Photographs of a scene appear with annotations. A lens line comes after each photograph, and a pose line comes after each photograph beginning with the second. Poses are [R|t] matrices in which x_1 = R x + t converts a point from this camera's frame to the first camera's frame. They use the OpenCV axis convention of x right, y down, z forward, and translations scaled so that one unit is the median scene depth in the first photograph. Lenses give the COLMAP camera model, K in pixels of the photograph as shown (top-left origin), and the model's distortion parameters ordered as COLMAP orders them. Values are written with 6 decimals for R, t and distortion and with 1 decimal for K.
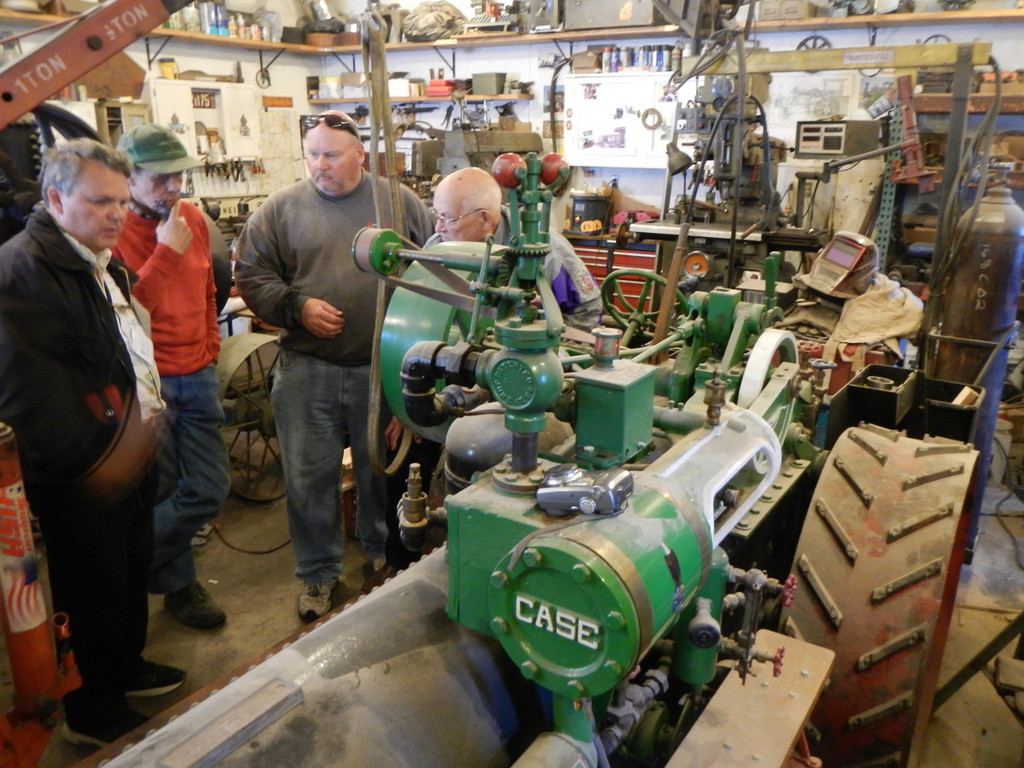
lens RADIAL K [[853.3, 0, 512.0], [0, 853.3, 384.0], [0, 0, 1]] dist [-0.012498, -0.002986]
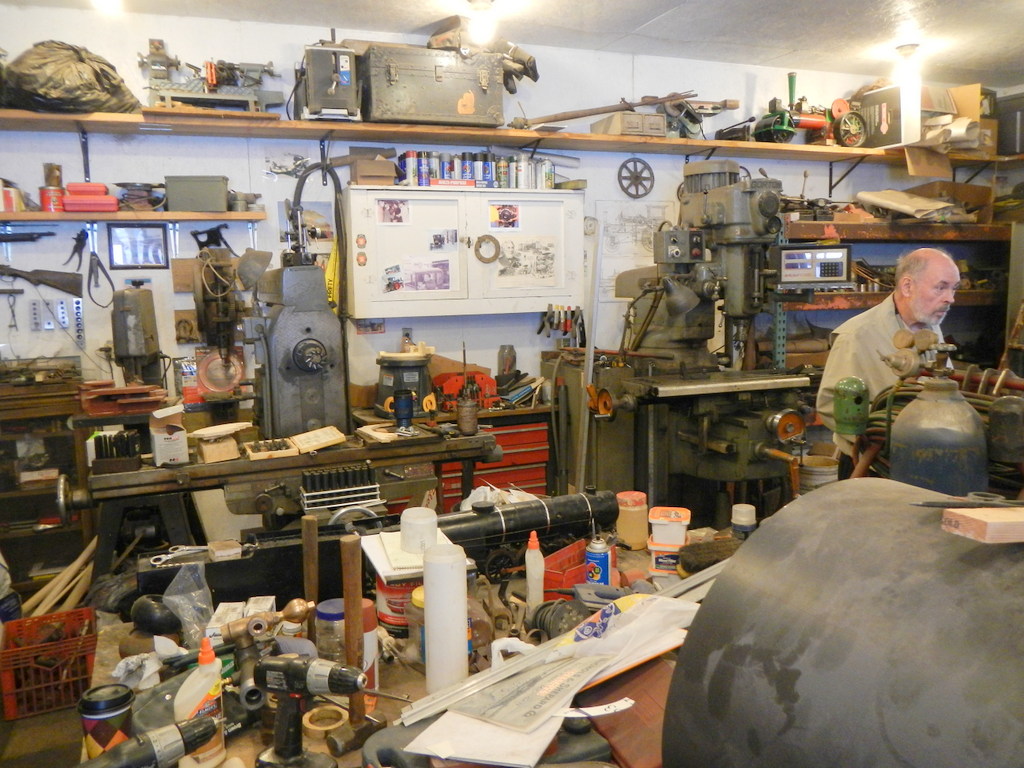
lens RADIAL K [[853.3, 0, 512.0], [0, 853.3, 384.0], [0, 0, 1]] dist [-0.012498, -0.002986]
pose [[0.602479, -0.119815, 0.789090, -0.408640], [0.248742, 0.967615, -0.042995, -0.156476], [-0.758384, 0.222184, 0.612771, 0.541757]]
